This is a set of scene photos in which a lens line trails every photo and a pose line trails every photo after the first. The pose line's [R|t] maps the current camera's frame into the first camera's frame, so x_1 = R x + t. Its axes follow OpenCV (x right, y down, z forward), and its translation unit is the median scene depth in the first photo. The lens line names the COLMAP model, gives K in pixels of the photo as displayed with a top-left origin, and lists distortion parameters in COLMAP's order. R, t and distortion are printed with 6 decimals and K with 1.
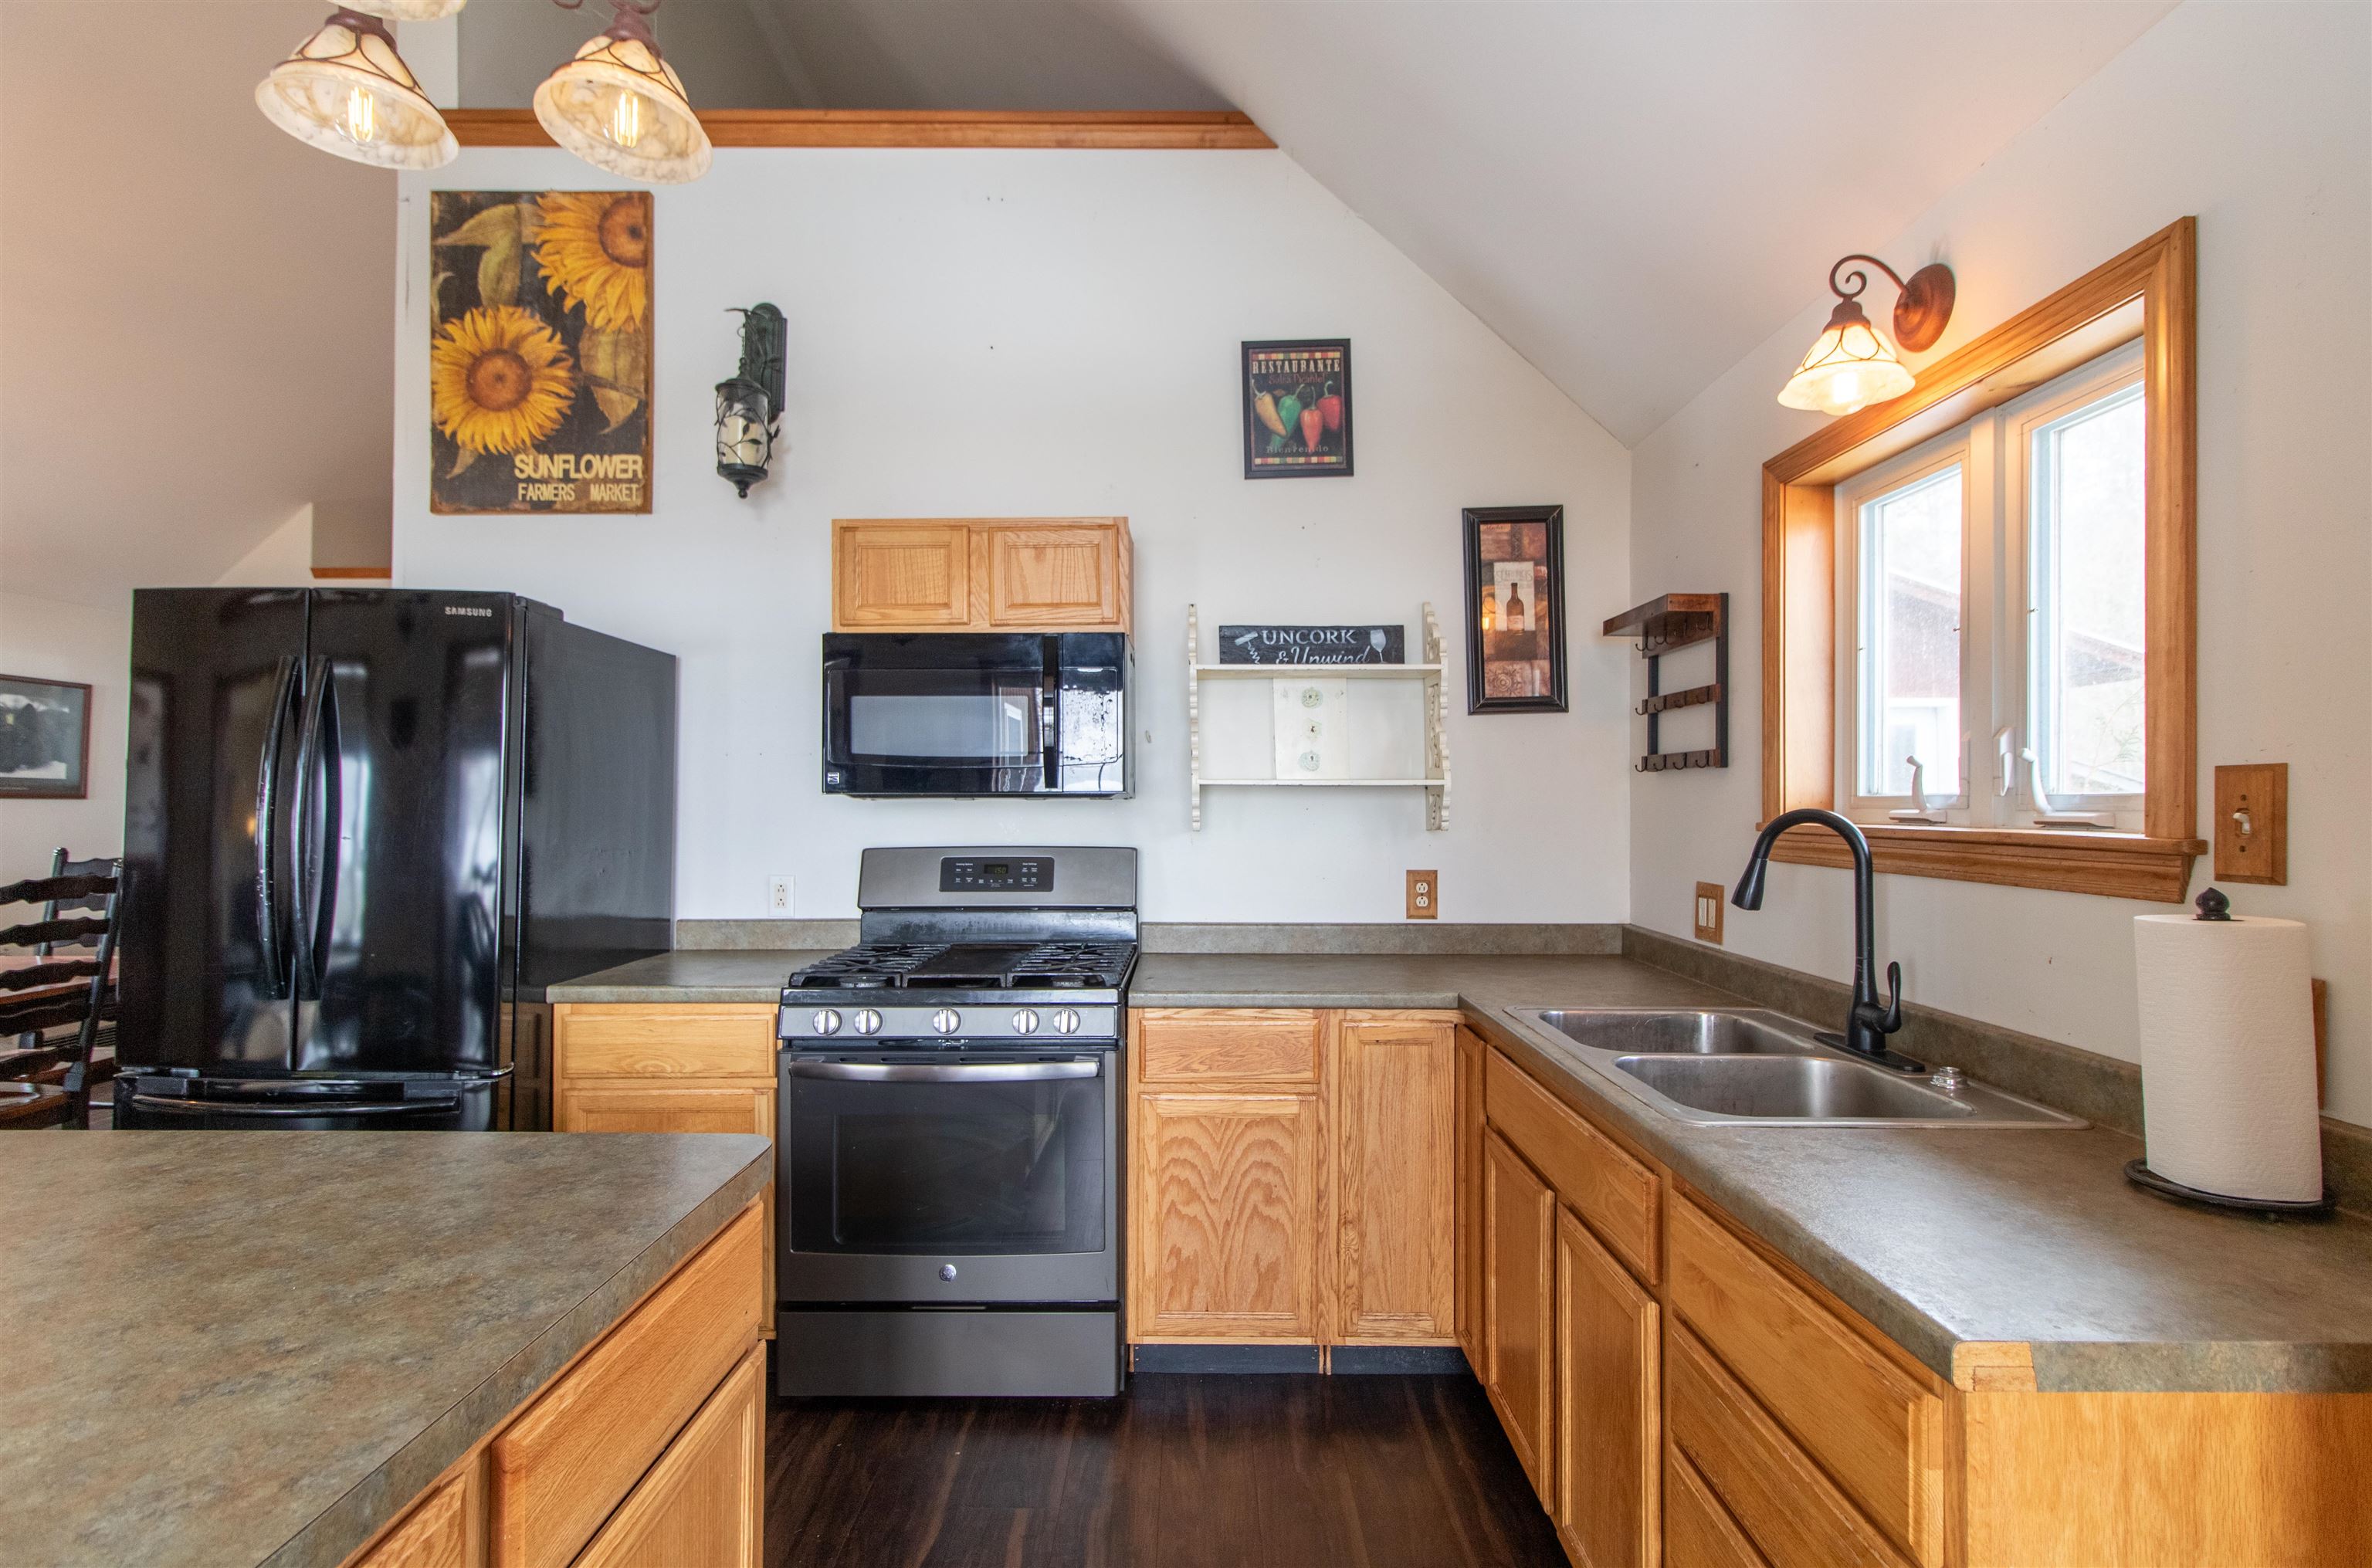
lens RADIAL K [[1094.9, 0, 1190.2], [0, 1094.9, 784.3], [0, 0, 1]] dist [0.001854, 0.002337]
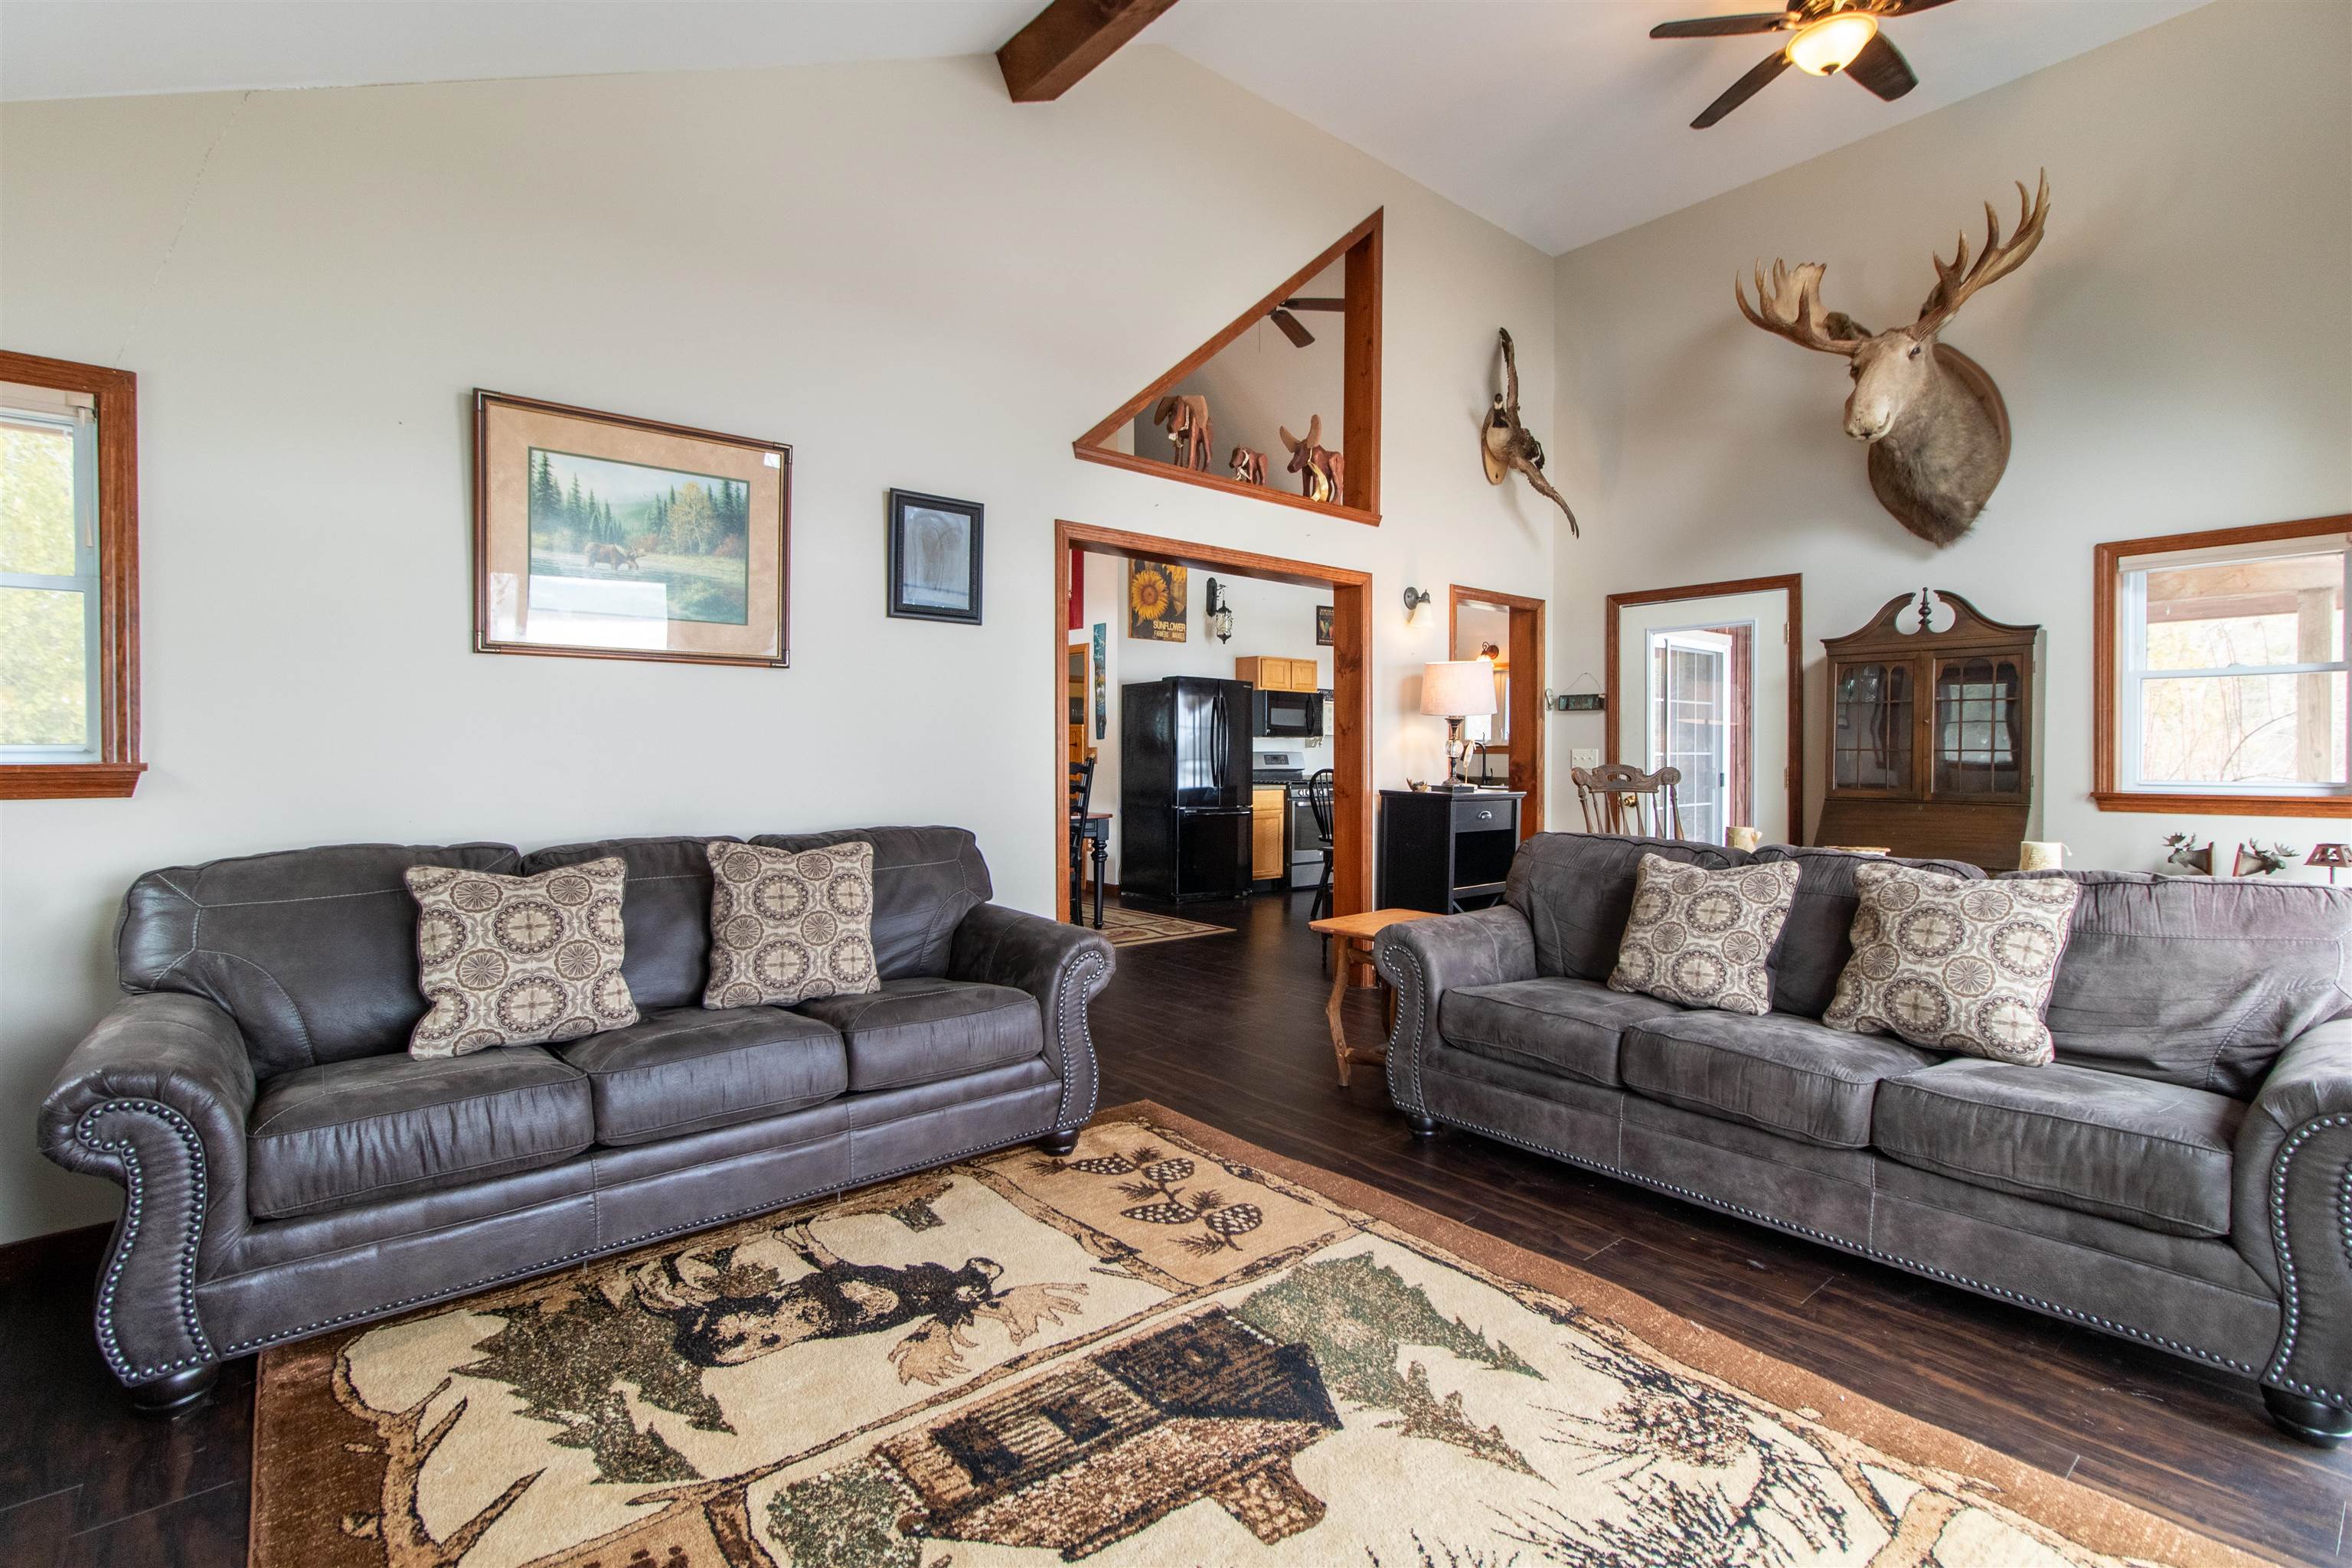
lens RADIAL K [[1092.6, 0, 1186.8], [0, 1092.6, 767.3], [0, 0, 1]] dist [0.003083, -0.000534]
pose [[0.758193, -0.001490, 0.652028, -2.496459], [-0.017512, 0.999590, 0.022647, 0.031898], [-0.651795, -0.028589, 0.757856, -1.337257]]
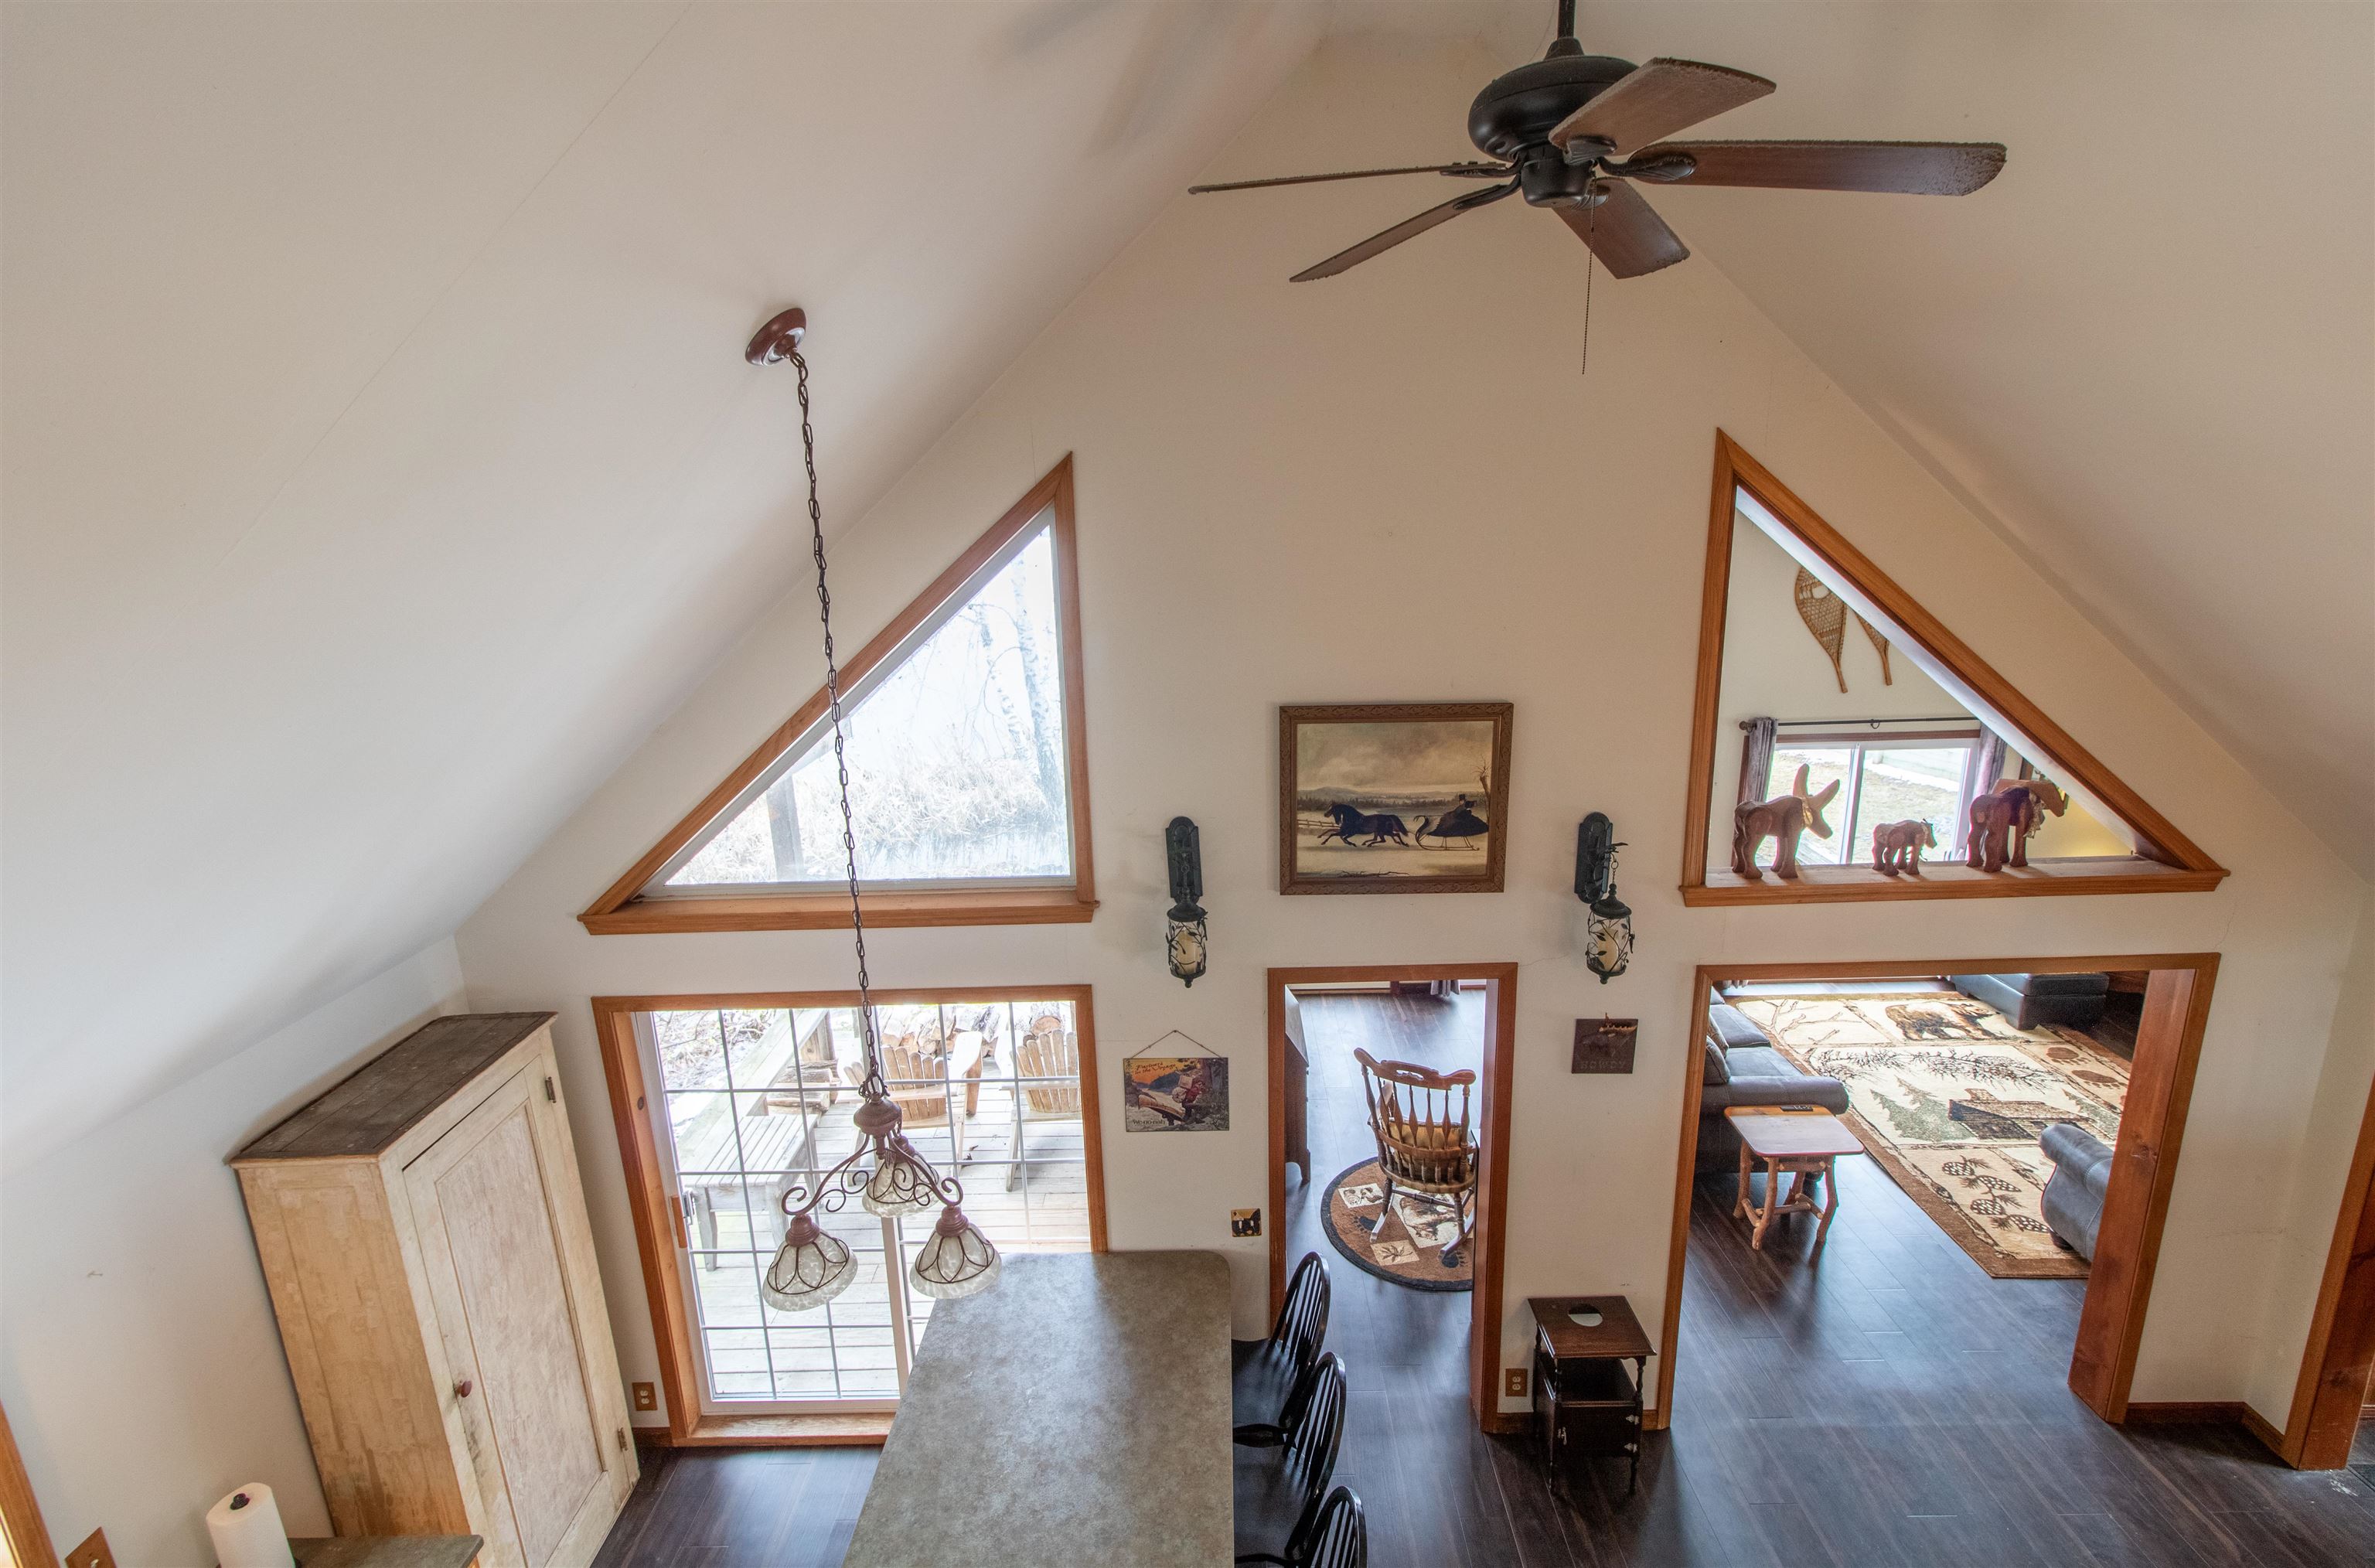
lens RADIAL K [[1096.4, 0, 1188.4], [0, 1096.4, 779.0], [0, 0, 1]] dist [0.001854, 0.002337]
pose [[-0.999361, 0.030258, 0.019016, -0.523350], [0.033755, 0.973961, 0.224187, -0.779740], [-0.011737, 0.224685, -0.974361, 1.136156]]
